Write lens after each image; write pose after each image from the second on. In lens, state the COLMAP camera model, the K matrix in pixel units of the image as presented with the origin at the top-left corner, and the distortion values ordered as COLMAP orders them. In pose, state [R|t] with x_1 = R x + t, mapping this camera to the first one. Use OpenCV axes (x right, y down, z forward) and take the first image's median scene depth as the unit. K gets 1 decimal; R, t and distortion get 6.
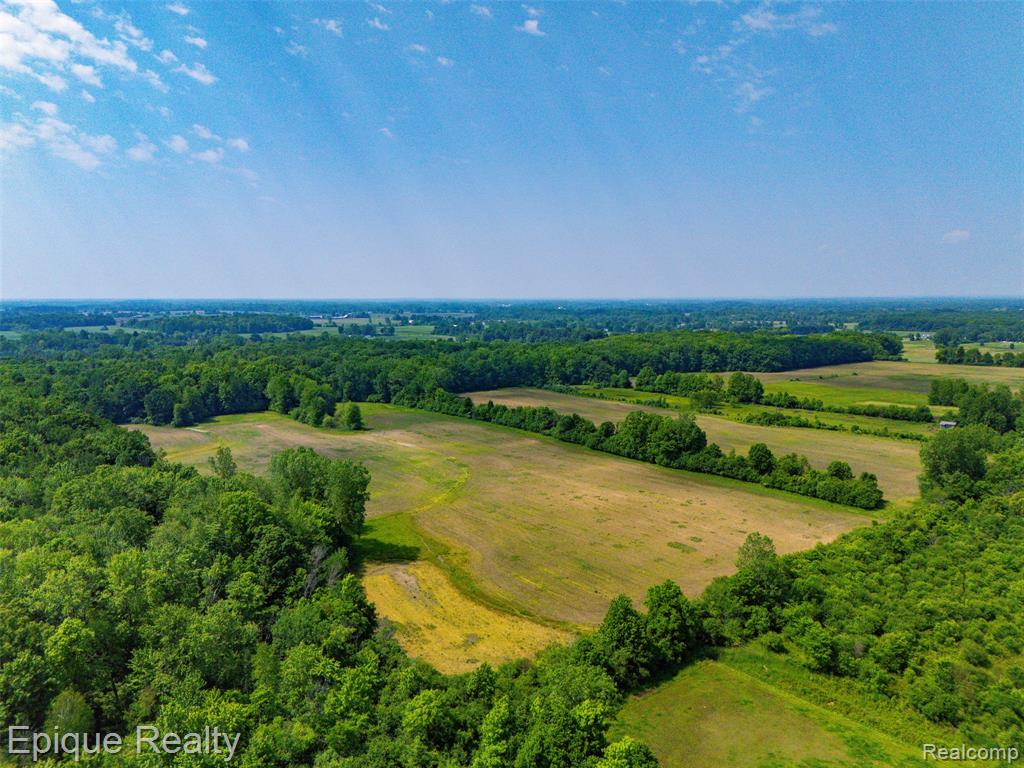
lens RADIAL K [[751.4, 0, 516.7], [0, 751.4, 385.1], [0, 0, 1]] dist [0.071878, -0.073903]
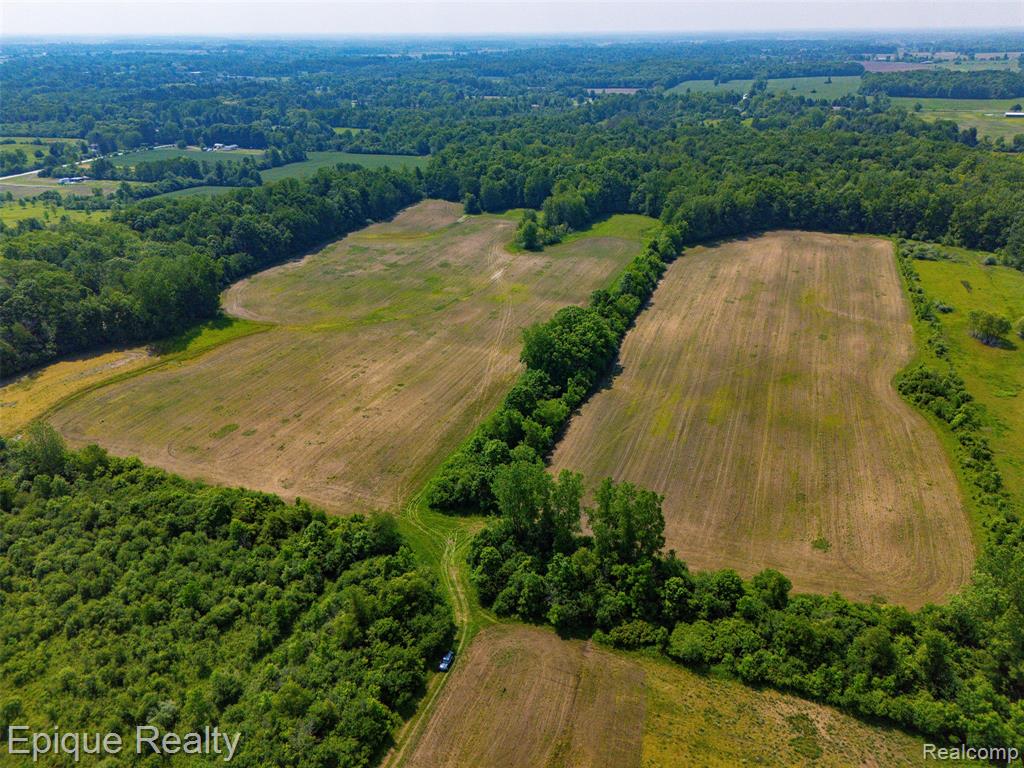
lens RADIAL K [[751.4, 0, 516.7], [0, 751.4, 385.1], [0, 0, 1]] dist [0.071878, -0.073903]
pose [[0.505780, 0.368643, -0.779929, 0.753500], [-0.098385, 0.922846, 0.372392, -0.173514], [0.857034, -0.111615, 0.503026, 0.501143]]
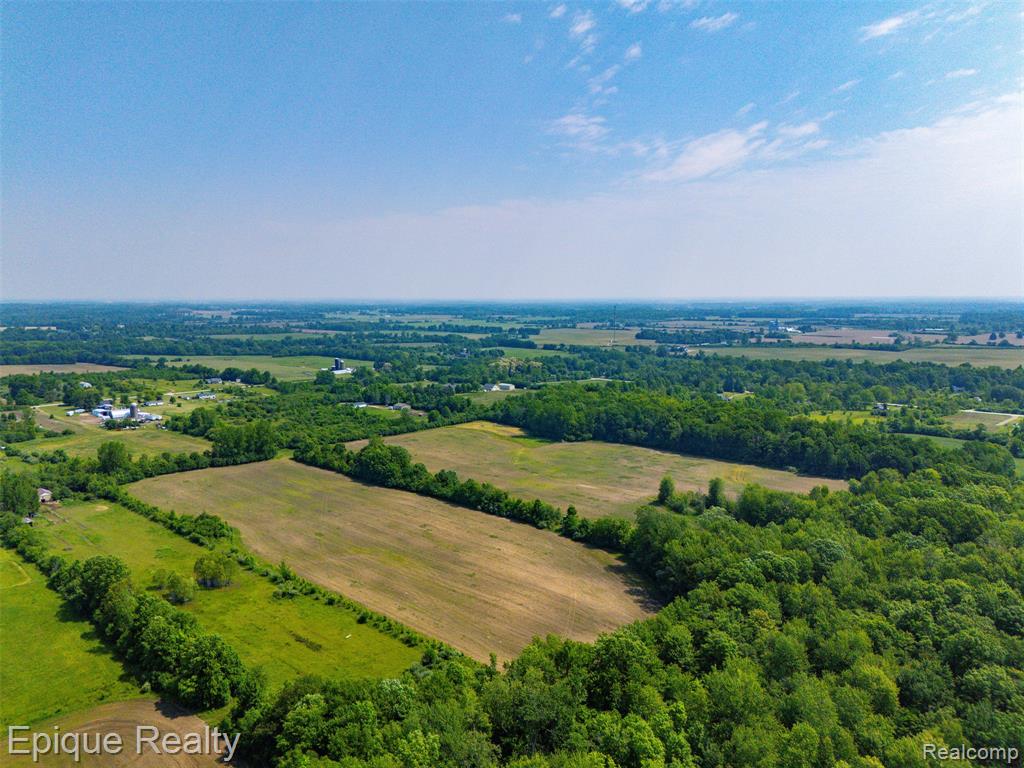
lens RADIAL K [[751.4, 0, 516.7], [0, 751.4, 385.1], [0, 0, 1]] dist [0.071878, -0.073903]
pose [[-0.991943, 0.020449, -0.125021, 0.112058], [-0.010004, 0.971159, 0.238222, -0.369358], [0.126287, 0.237553, -0.963130, 2.161343]]
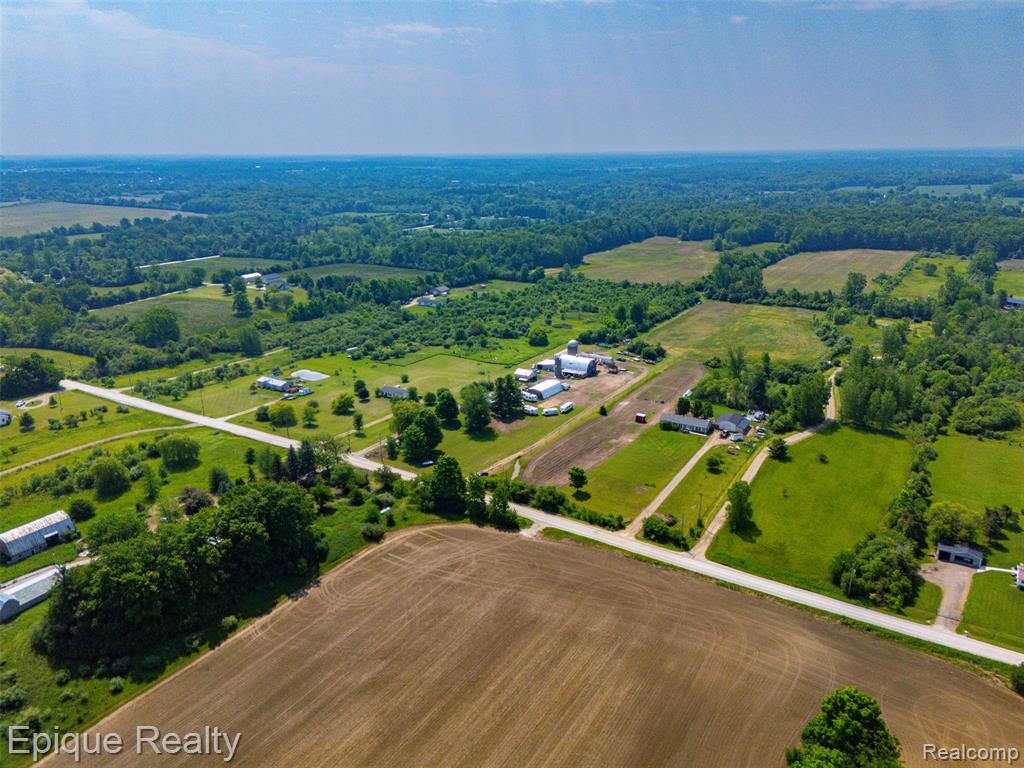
lens RADIAL K [[751.4, 0, 516.7], [0, 751.4, 385.1], [0, 0, 1]] dist [0.071878, -0.073903]
pose [[0.305227, 0.285444, -0.908493, 1.837657], [-0.105232, 0.958286, 0.265734, -0.092267], [0.946448, 0.014493, 0.322532, -0.212364]]
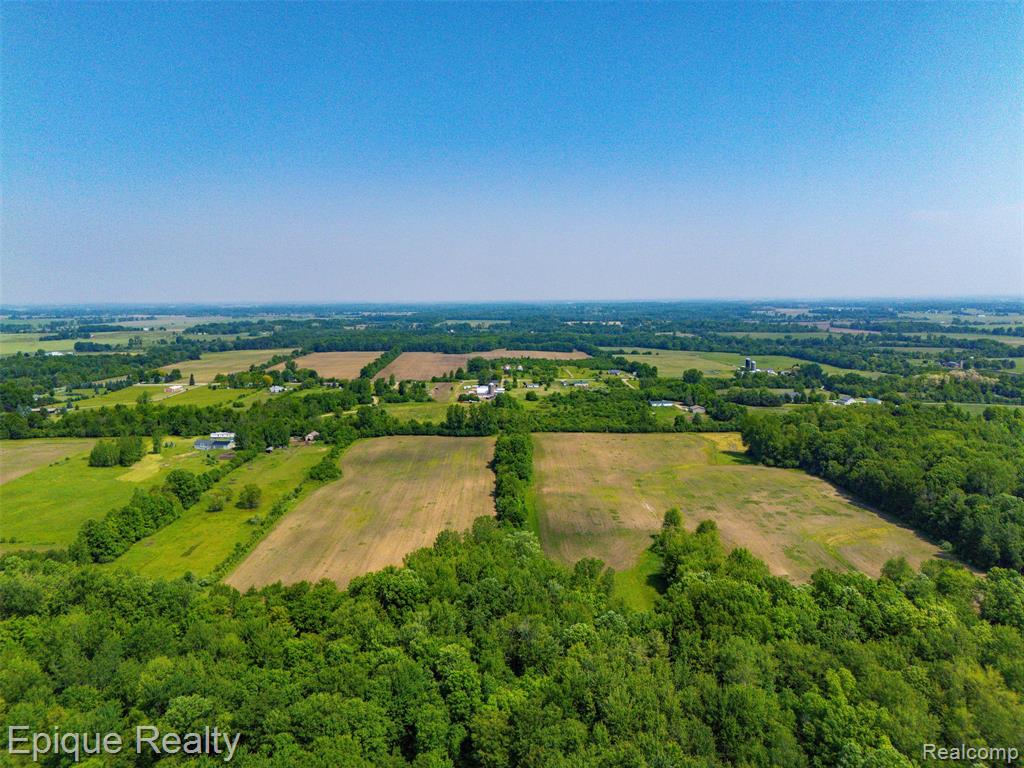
lens RADIAL K [[751.4, 0, 516.7], [0, 751.4, 385.1], [0, 0, 1]] dist [0.071878, -0.073903]
pose [[-0.785730, -0.064363, 0.615212, -0.674954], [0.084738, 0.973996, 0.210123, -0.344607], [-0.612738, 0.217232, -0.759844, 1.960879]]
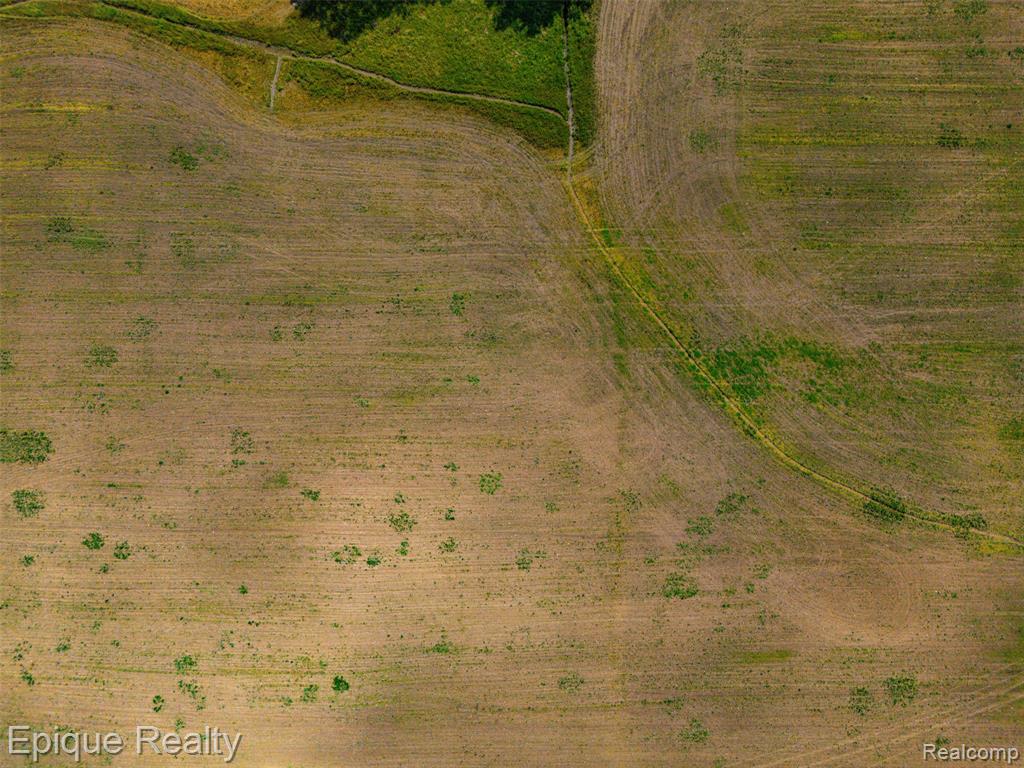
lens RADIAL K [[751.4, 0, 516.7], [0, 751.4, 385.1], [0, 0, 1]] dist [0.071878, -0.073903]
pose [[-0.617908, 0.786247, 0.002069, -0.013391], [-0.085367, -0.069705, 0.993908, -0.195939], [0.781602, 0.613968, 0.110191, 0.718848]]
